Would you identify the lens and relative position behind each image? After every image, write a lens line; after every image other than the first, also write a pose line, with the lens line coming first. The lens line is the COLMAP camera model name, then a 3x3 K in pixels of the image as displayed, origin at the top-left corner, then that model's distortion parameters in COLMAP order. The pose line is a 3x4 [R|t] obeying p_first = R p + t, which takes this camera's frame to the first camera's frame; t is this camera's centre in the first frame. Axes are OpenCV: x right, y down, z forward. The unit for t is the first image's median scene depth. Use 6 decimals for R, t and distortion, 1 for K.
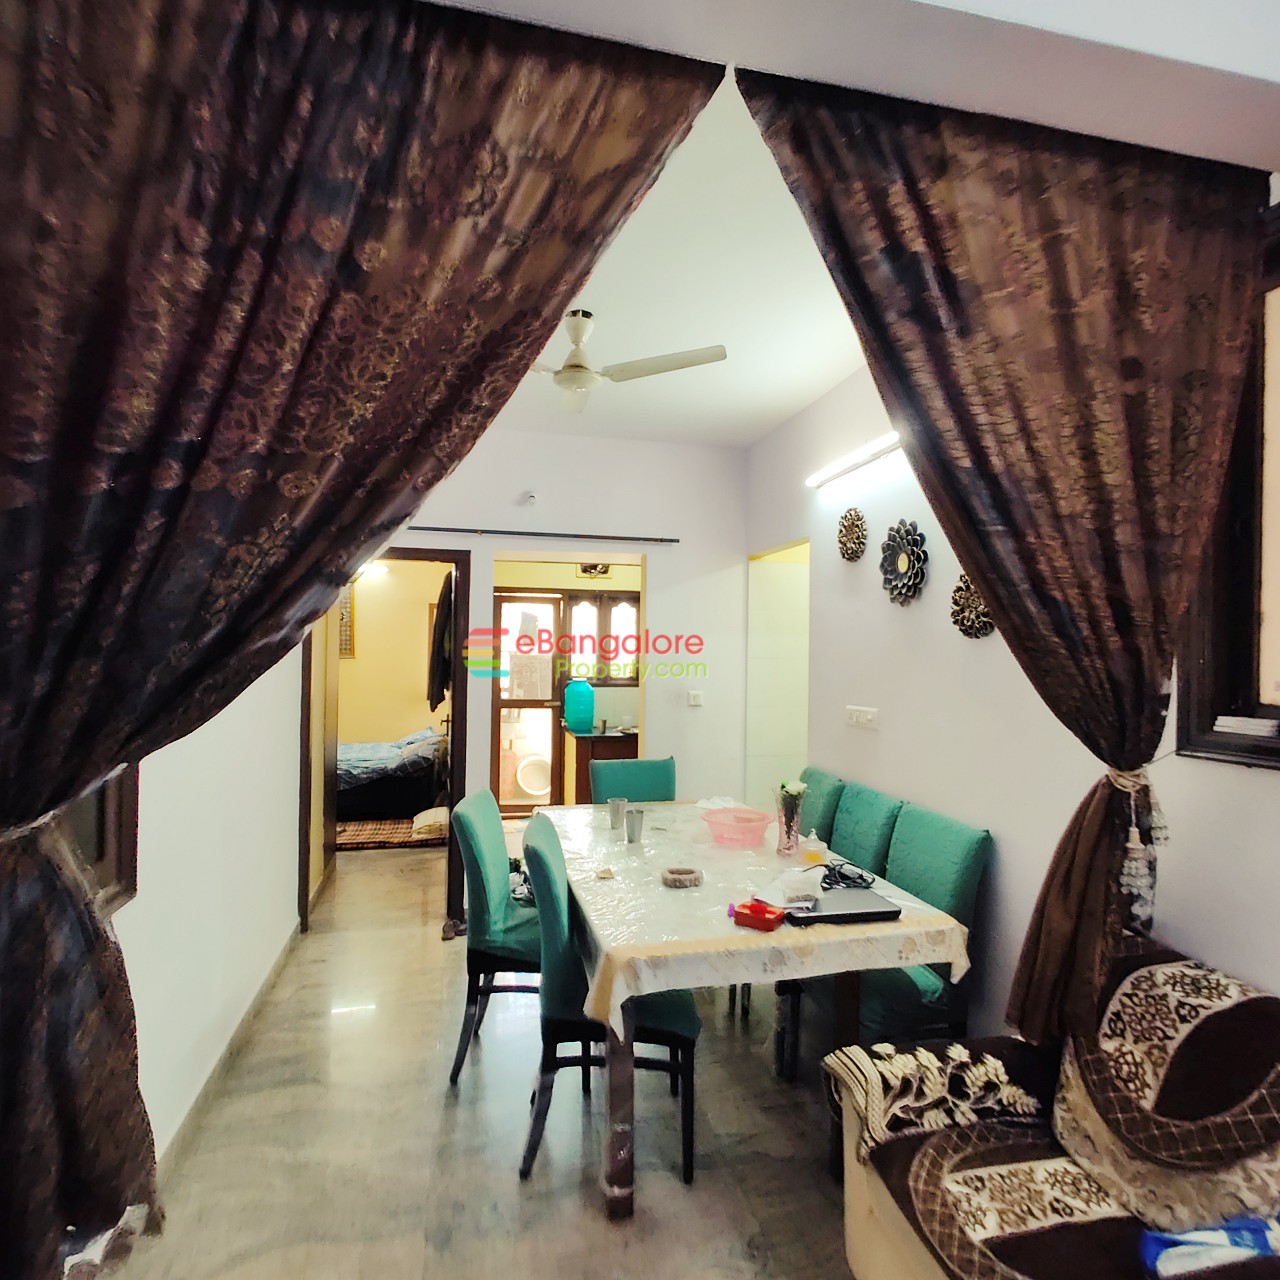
lens RADIAL K [[749.8, 0, 639.6], [0, 749.8, 643.7], [0, 0, 1]] dist [-0.000654, 0.007829]
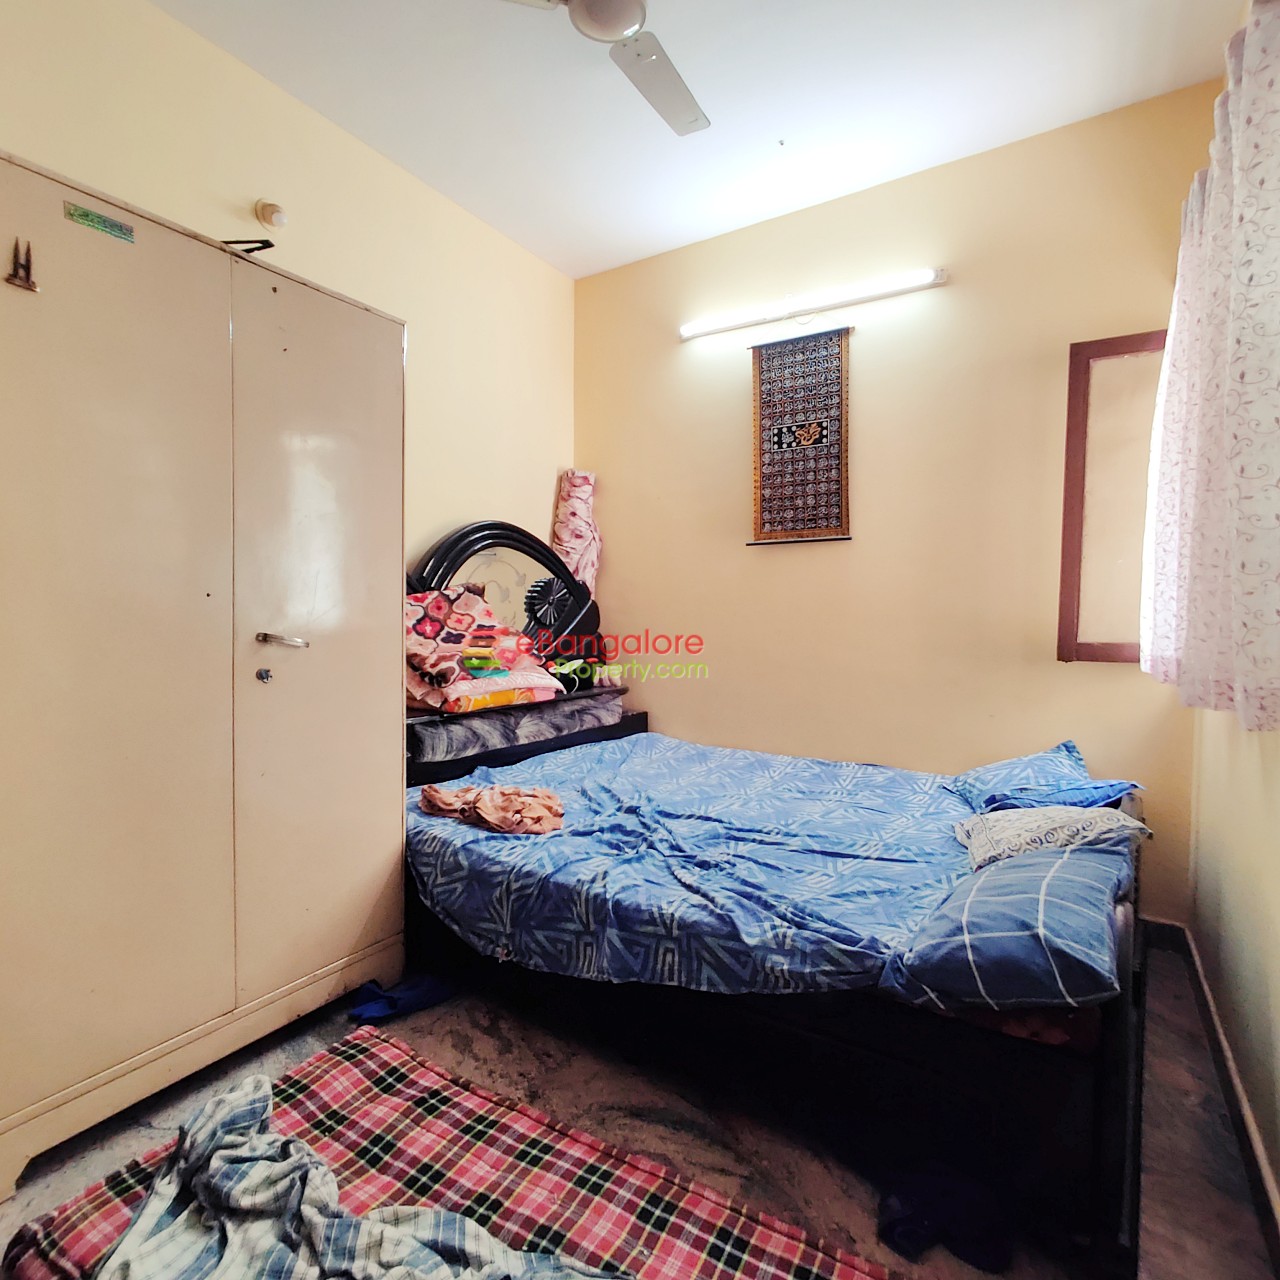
lens RADIAL K [[749.8, 0, 641.0], [0, 749.8, 640.4], [0, 0, 1]] dist [-0.000654, 0.007829]
pose [[0.724131, 0.026043, -0.689170, -0.237380], [0.000828, 0.999253, 0.038631, 0.065416], [0.689662, -0.028544, 0.723569, 0.793835]]
